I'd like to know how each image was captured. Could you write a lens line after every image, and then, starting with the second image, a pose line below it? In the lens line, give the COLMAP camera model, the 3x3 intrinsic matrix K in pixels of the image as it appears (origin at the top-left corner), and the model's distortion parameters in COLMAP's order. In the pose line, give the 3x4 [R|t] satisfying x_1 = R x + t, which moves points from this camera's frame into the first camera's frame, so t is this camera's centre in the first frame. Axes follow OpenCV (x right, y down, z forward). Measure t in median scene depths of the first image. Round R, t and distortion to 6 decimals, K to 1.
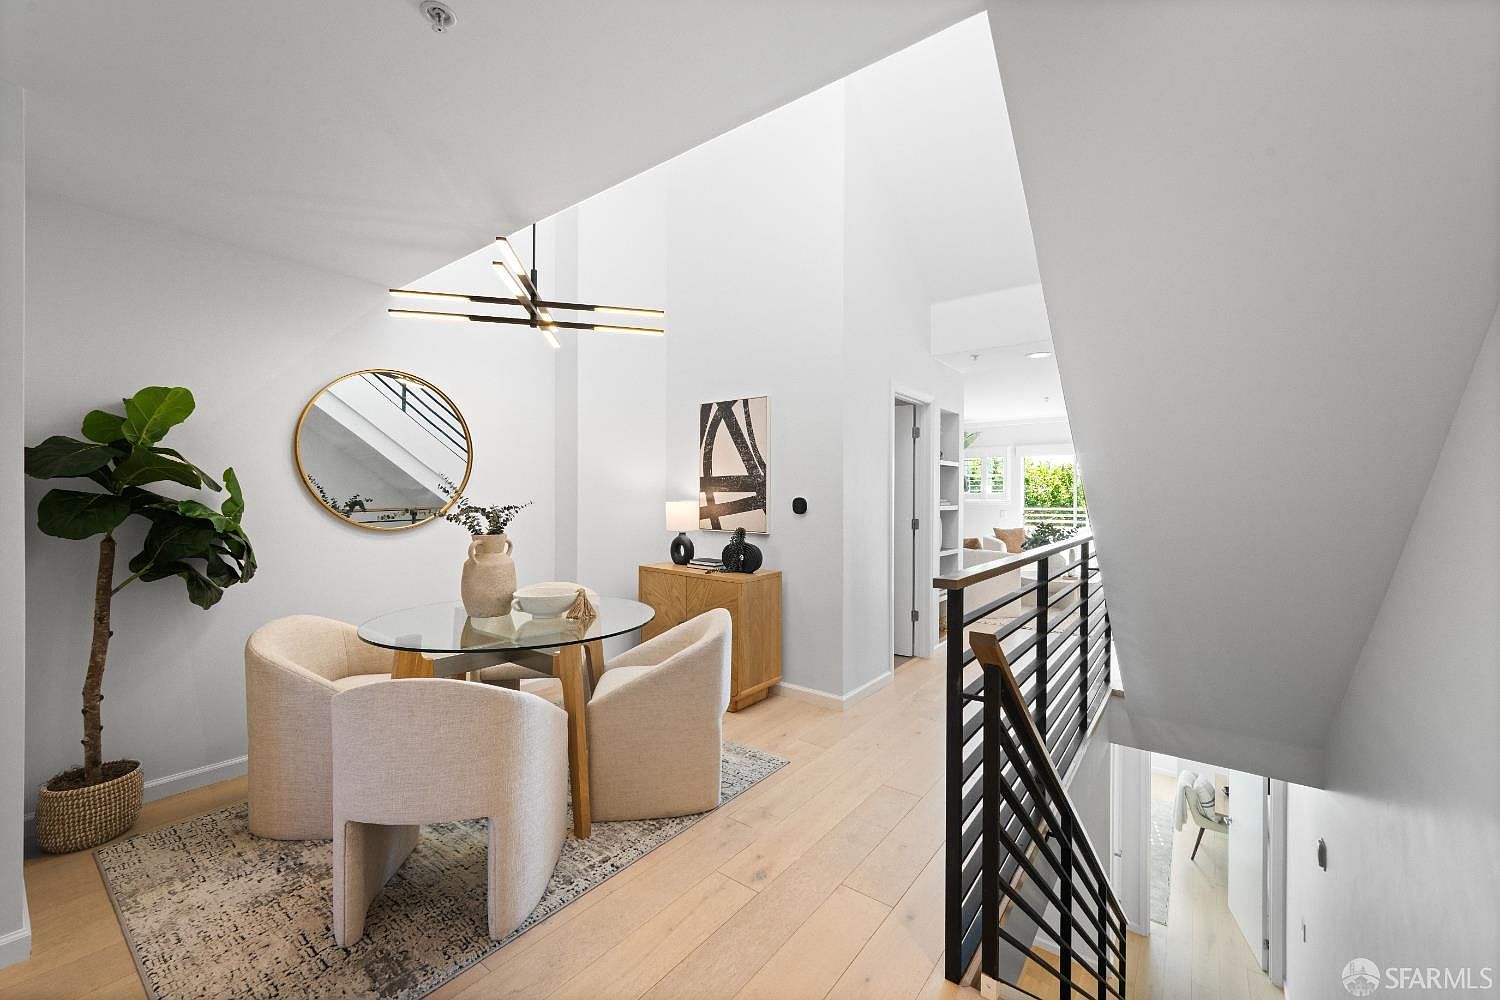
lens RADIAL K [[611.8, 0, 748.5], [0, 611.8, 501.4], [0, 0, 1]] dist [0.003047, -0.002122]
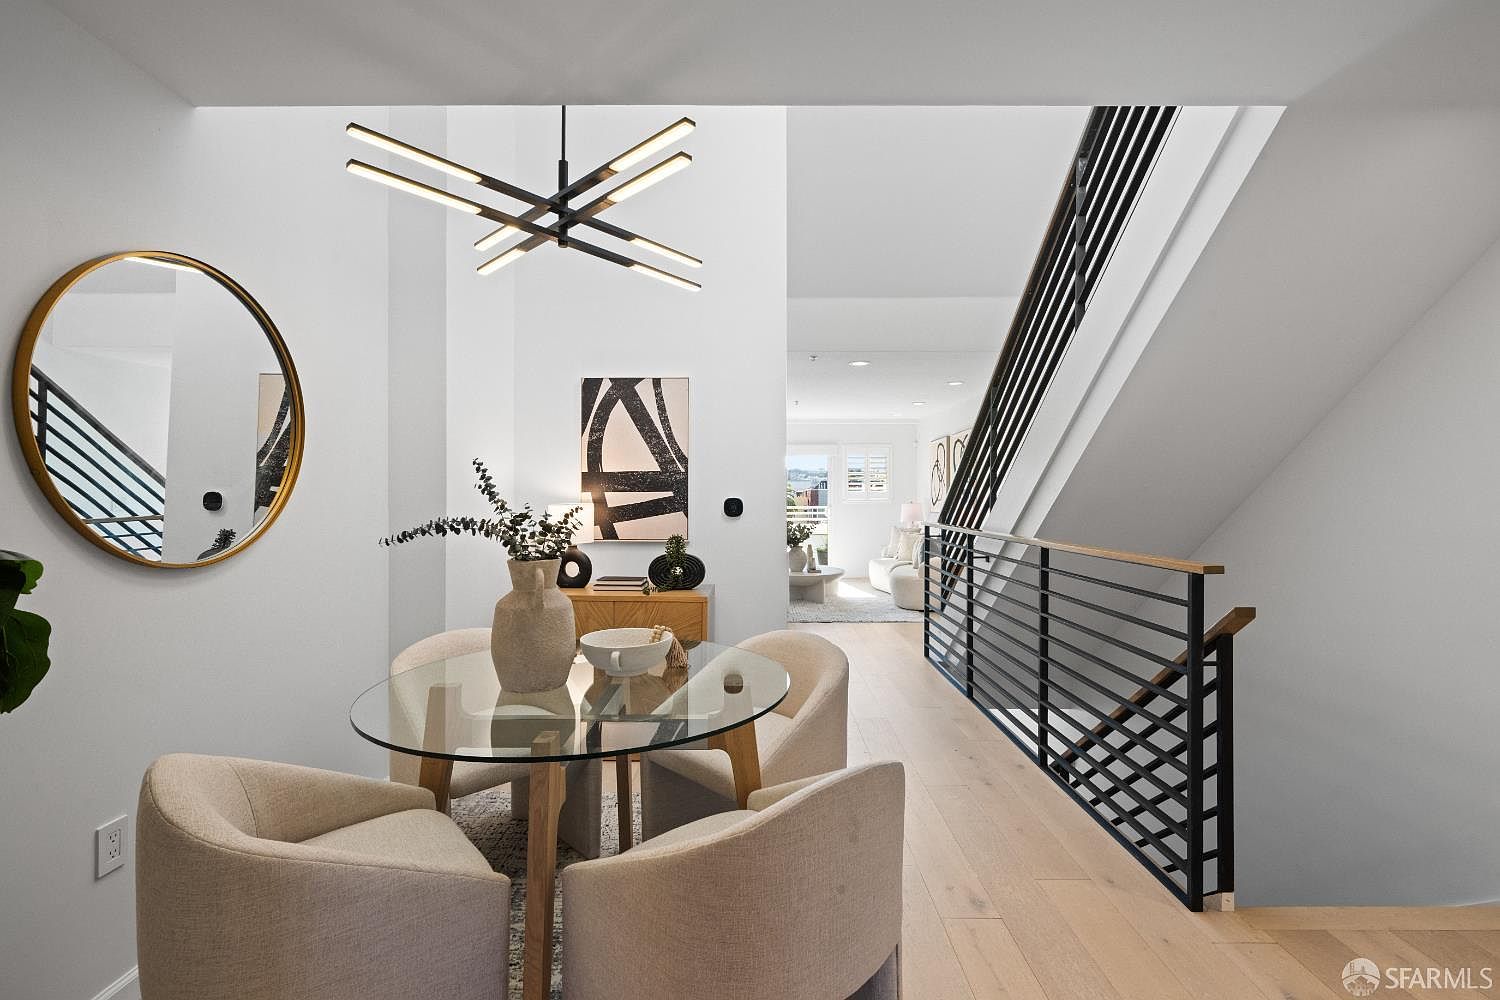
lens RADIAL K [[679.1, 0, 753.1], [0, 679.1, 494.6], [0, 0, 1]] dist [-0.011821, 0.000264]
pose [[0.788369, -0.005256, 0.615181, -0.458491], [0.012401, 0.999896, -0.007349, -0.002971], [-0.615078, 0.013422, 0.788352, 0.205691]]
